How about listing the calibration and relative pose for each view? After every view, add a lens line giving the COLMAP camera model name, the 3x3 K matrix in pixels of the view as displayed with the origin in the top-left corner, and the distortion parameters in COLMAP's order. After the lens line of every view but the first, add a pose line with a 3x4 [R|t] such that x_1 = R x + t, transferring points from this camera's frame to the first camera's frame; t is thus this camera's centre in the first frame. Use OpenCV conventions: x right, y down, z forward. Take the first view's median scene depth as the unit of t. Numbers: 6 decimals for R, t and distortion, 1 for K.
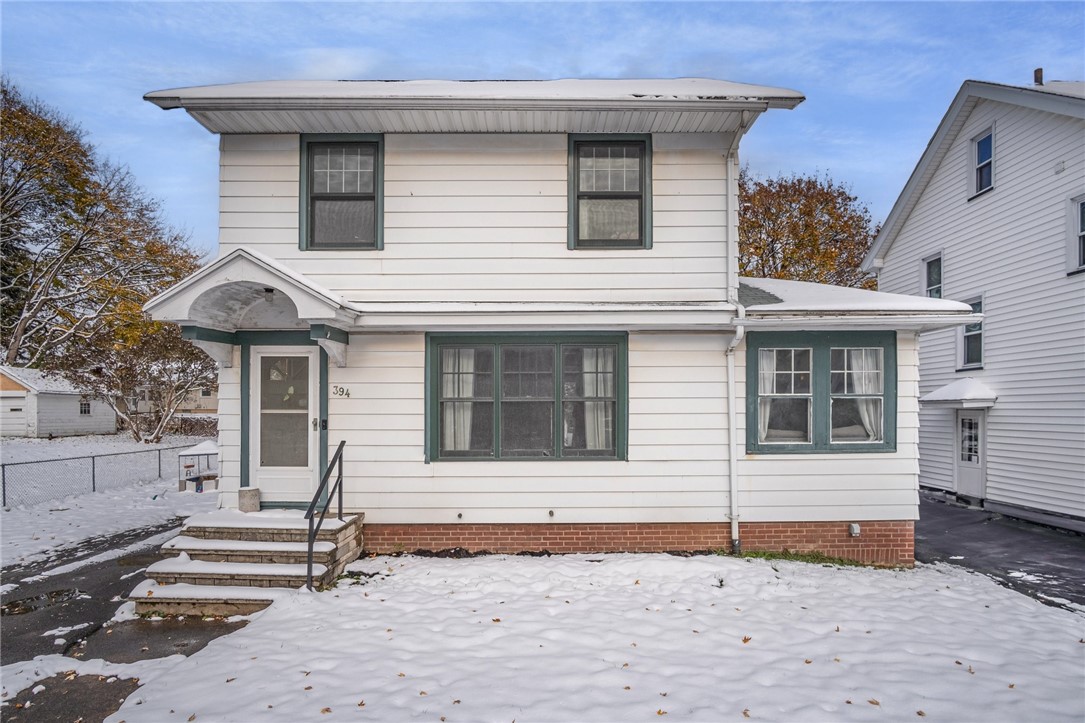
lens RADIAL K [[582.1, 0, 541.2], [0, 582.1, 410.4], [0, 0, 1]] dist [-0.011626, 0.000011]
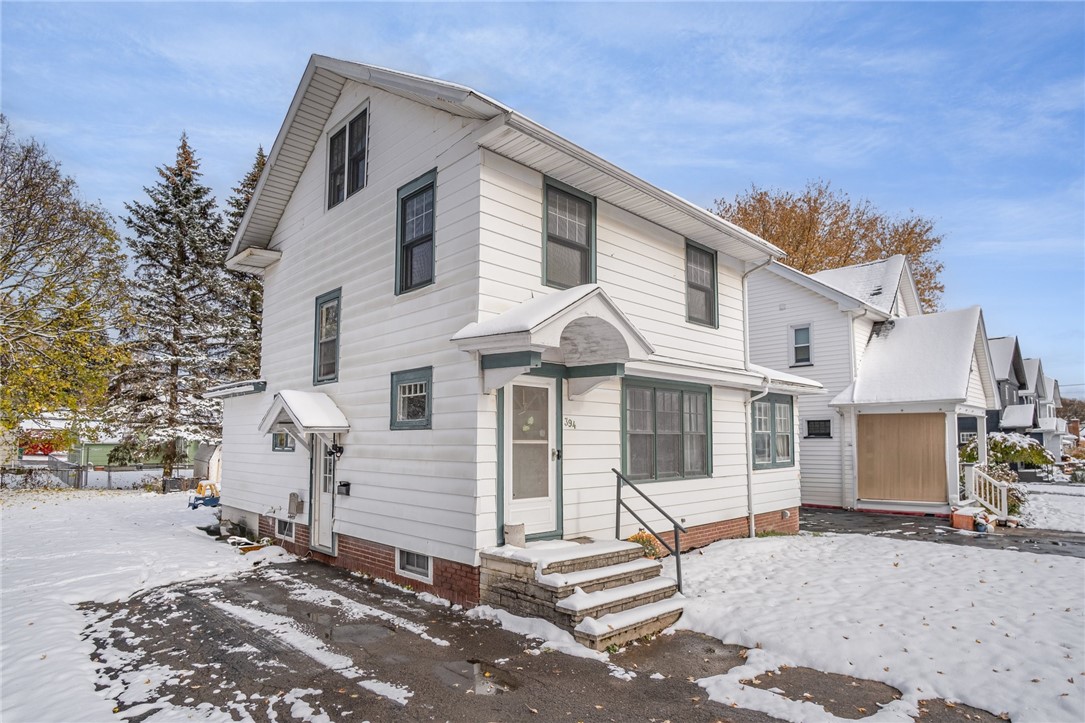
lens RADIAL K [[582.1, 0, 541.2], [0, 582.1, 410.4], [0, 0, 1]] dist [-0.011626, 0.000011]
pose [[0.722345, 0.035570, 0.690617, -1.121645], [0.001221, 0.998609, -0.052710, -0.001017], [-0.691532, 0.038918, 0.721297, 0.268706]]
